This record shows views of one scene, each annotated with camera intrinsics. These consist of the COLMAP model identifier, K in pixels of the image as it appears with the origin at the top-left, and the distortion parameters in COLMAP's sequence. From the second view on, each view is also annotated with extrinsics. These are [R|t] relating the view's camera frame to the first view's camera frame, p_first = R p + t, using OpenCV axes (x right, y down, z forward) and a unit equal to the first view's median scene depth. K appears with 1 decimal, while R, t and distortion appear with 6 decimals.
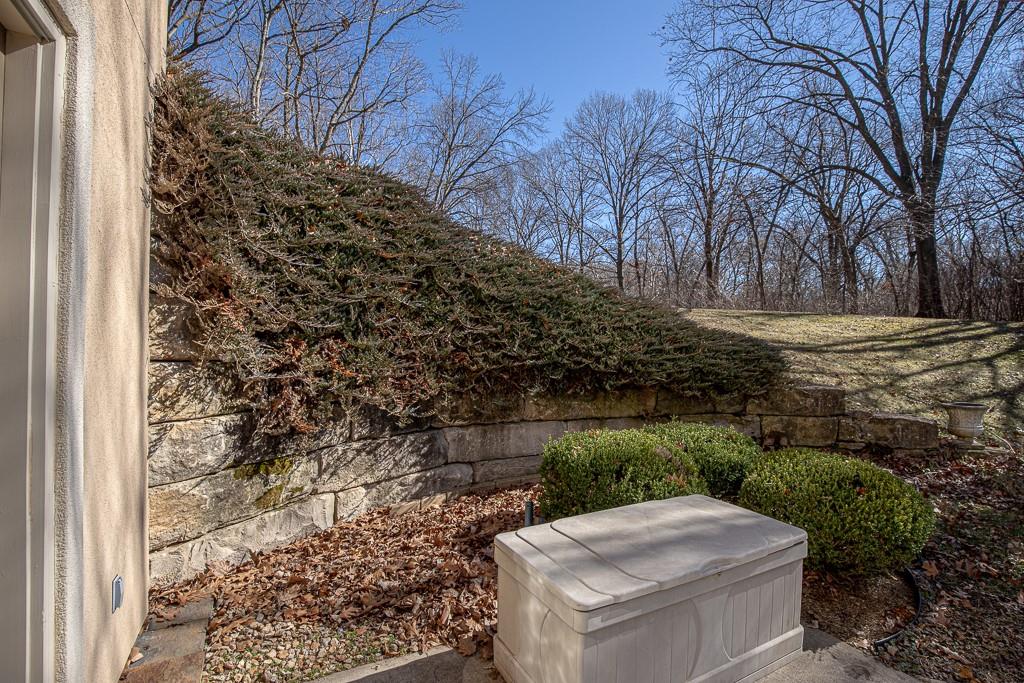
lens RADIAL K [[465.5, 0, 512.0], [0, 465.5, 341.5], [0, 0, 1]] dist [-0.052049, 0.010443]
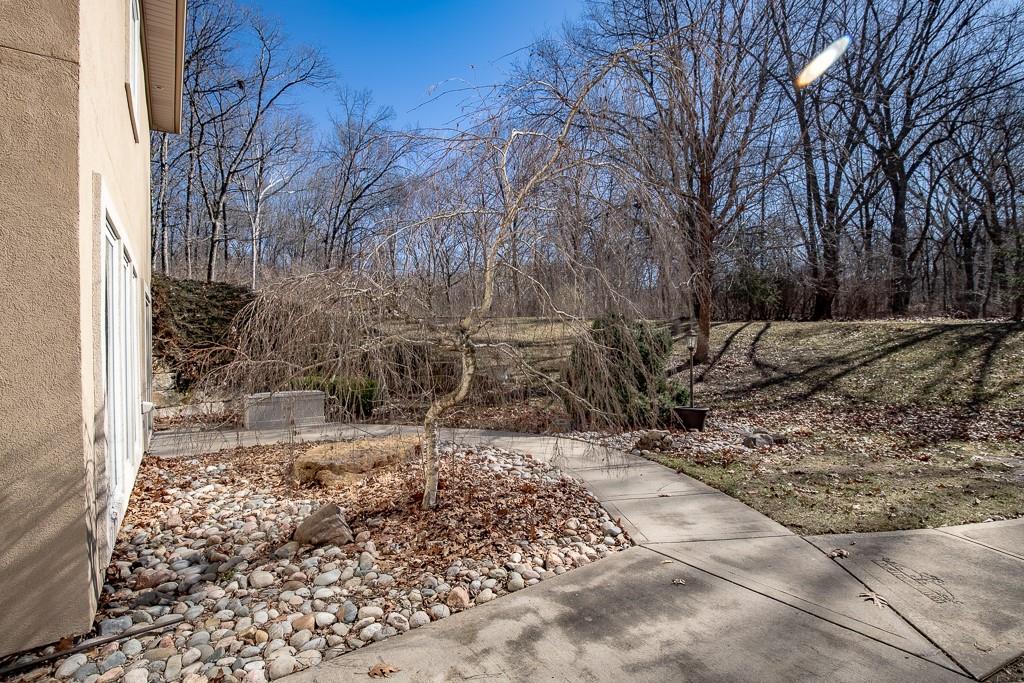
lens RADIAL K [[470.1, 0, 514.1], [0, 470.1, 341.6], [0, 0, 1]] dist [-0.052572, 0.010614]
pose [[0.989557, -0.026629, 0.141664, 1.262522], [0.025581, 0.999630, 0.009218, -0.027440], [-0.141857, -0.005498, 0.989872, -2.433365]]
